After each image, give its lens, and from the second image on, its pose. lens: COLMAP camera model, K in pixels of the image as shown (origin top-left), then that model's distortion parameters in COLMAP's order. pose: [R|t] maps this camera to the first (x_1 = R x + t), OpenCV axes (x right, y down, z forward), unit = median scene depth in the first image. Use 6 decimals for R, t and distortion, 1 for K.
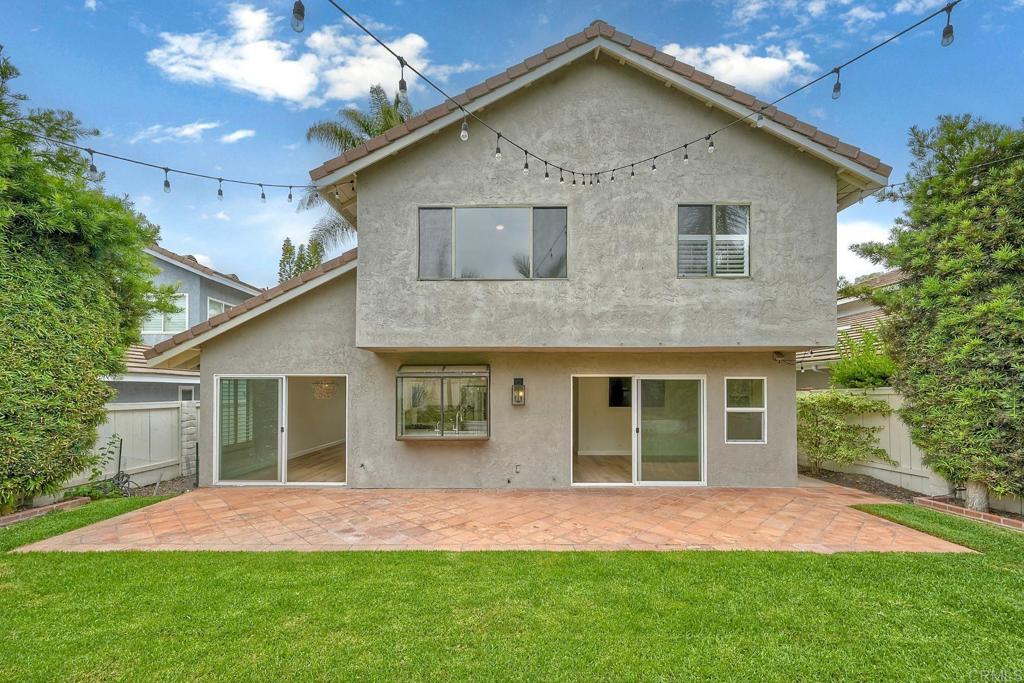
lens RADIAL K [[409.9, 0, 516.9], [0, 409.9, 388.8], [0, 0, 1]] dist [-0.000350, 0.000205]
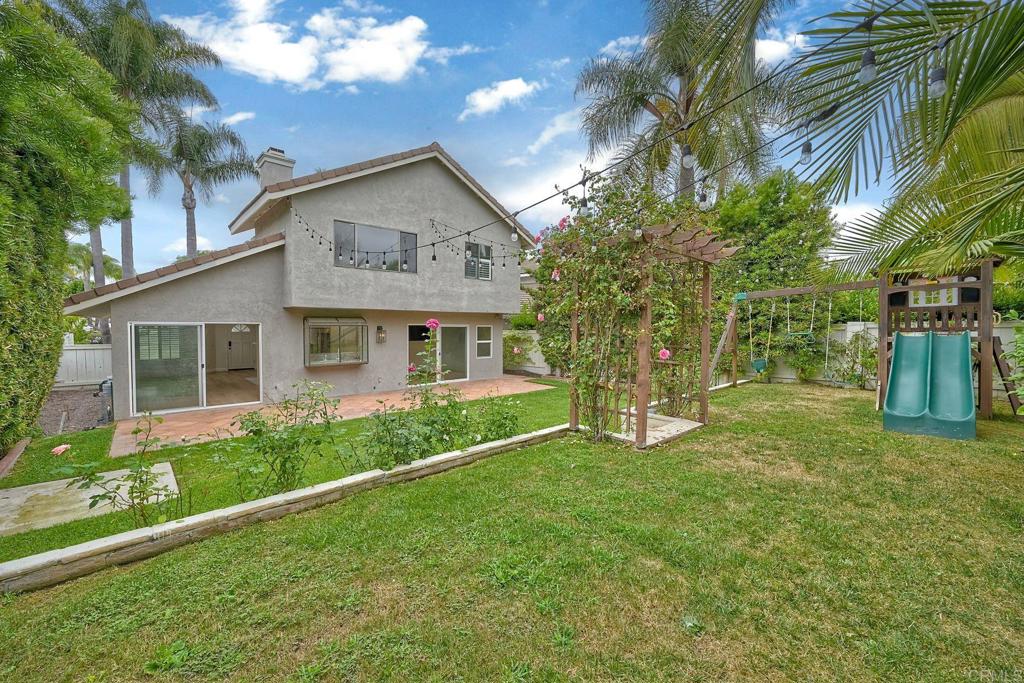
lens RADIAL K [[409.9, 0, 512.1], [0, 409.9, 339.5], [0, 0, 1]] dist [-0.000350, 0.000205]
pose [[0.724449, -0.020059, 0.689036, -0.789821], [-0.014135, 0.998934, 0.043943, -0.054114], [-0.689183, -0.041574, 0.723394, -0.606088]]
